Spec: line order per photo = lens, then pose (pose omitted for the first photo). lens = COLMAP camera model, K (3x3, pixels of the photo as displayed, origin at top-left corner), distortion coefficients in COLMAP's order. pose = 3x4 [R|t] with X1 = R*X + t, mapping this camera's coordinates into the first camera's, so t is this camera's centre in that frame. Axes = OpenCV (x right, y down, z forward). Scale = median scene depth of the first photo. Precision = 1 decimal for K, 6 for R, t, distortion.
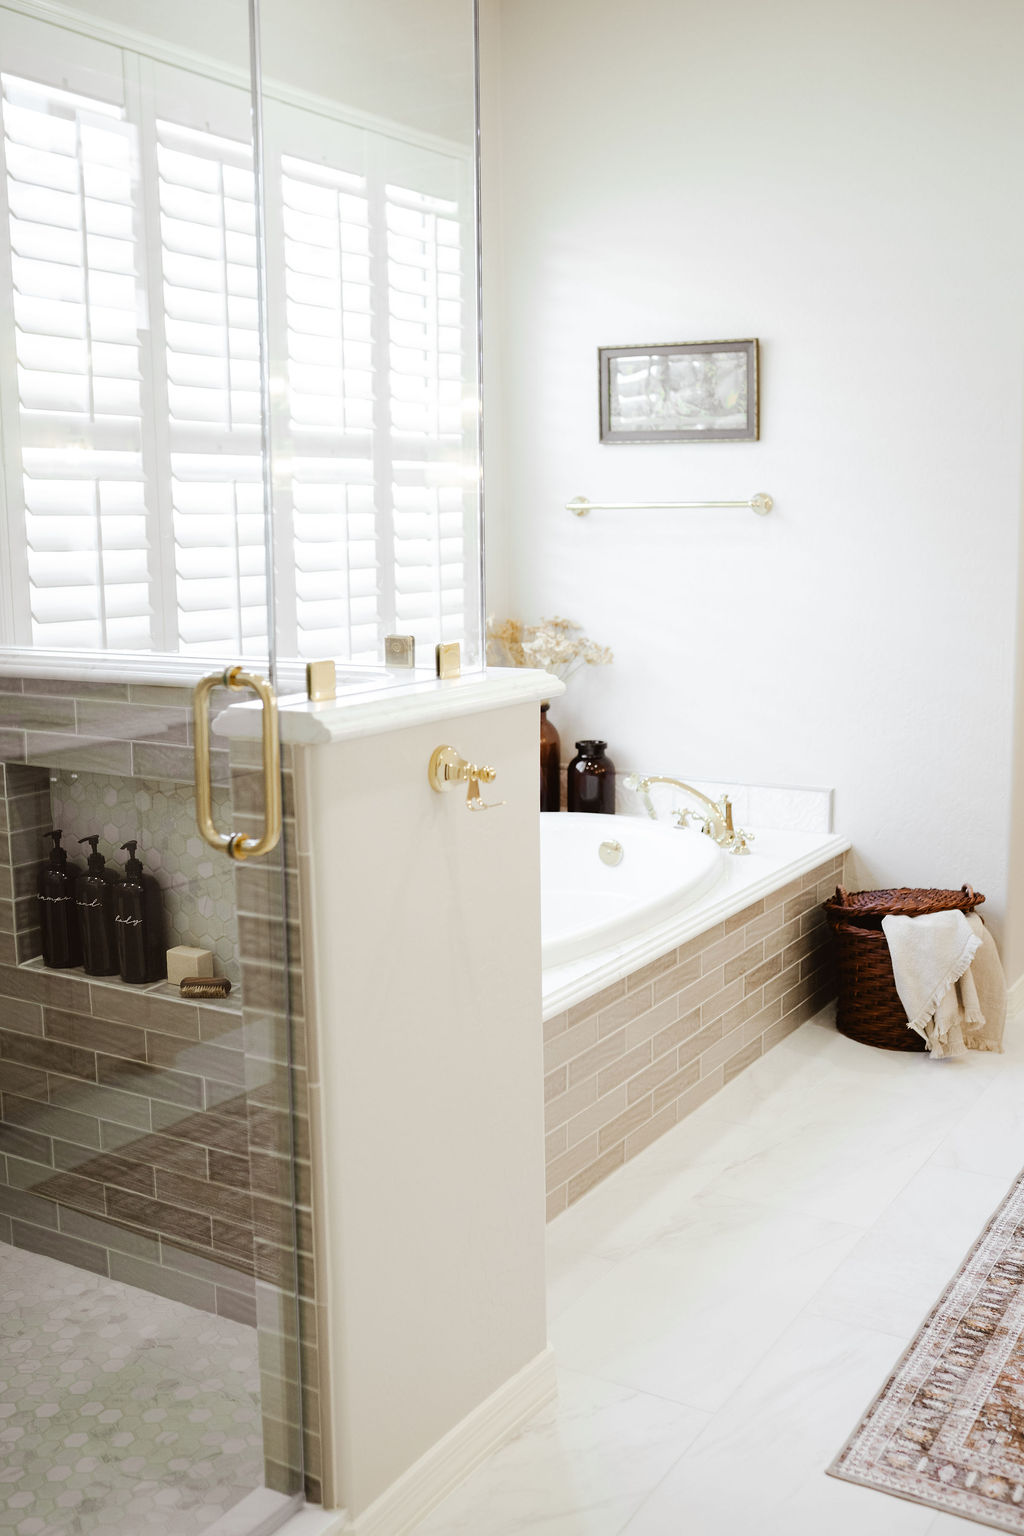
lens RADIAL K [[1567.7, 0, 512.0], [0, 1567.7, 768.0], [0, 0, 1]] dist [-0.020651, 0.030927]
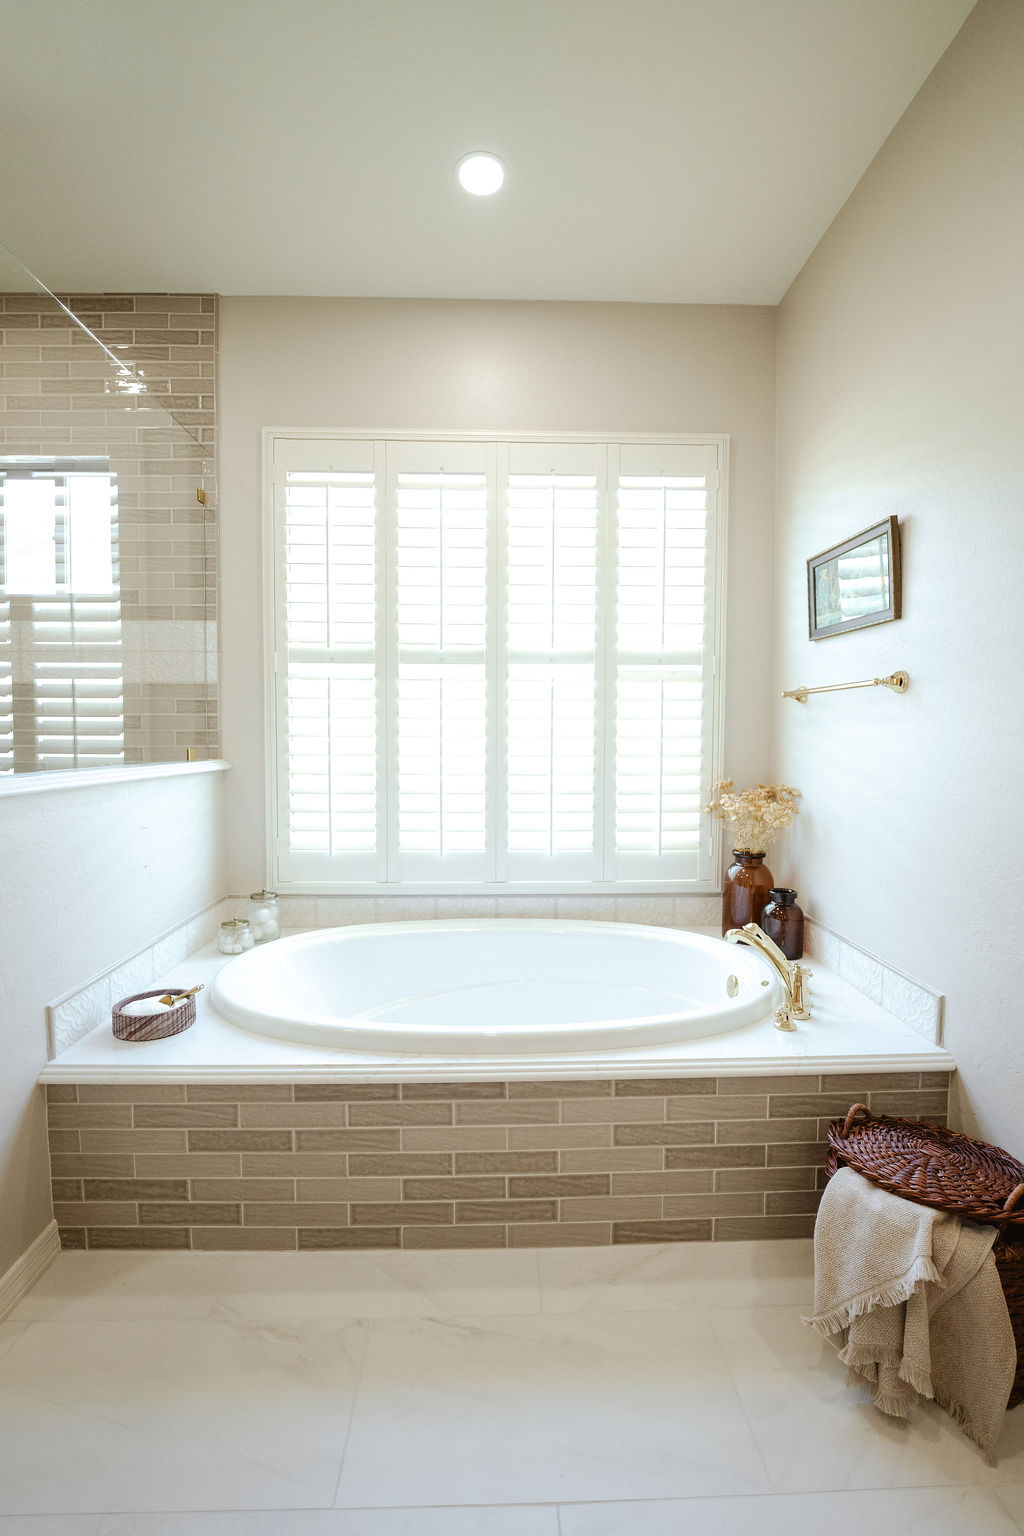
lens RADIAL K [[673.9, 0, 512.0], [0, 673.9, 768.0], [0, 0, 1]] dist [-0.013792, -0.000083]
pose [[0.540084, 0.054515, -0.839844, 0.532763], [-0.141583, 0.989563, -0.026816, -0.096244], [0.829617, 0.133390, 0.542165, 0.799987]]
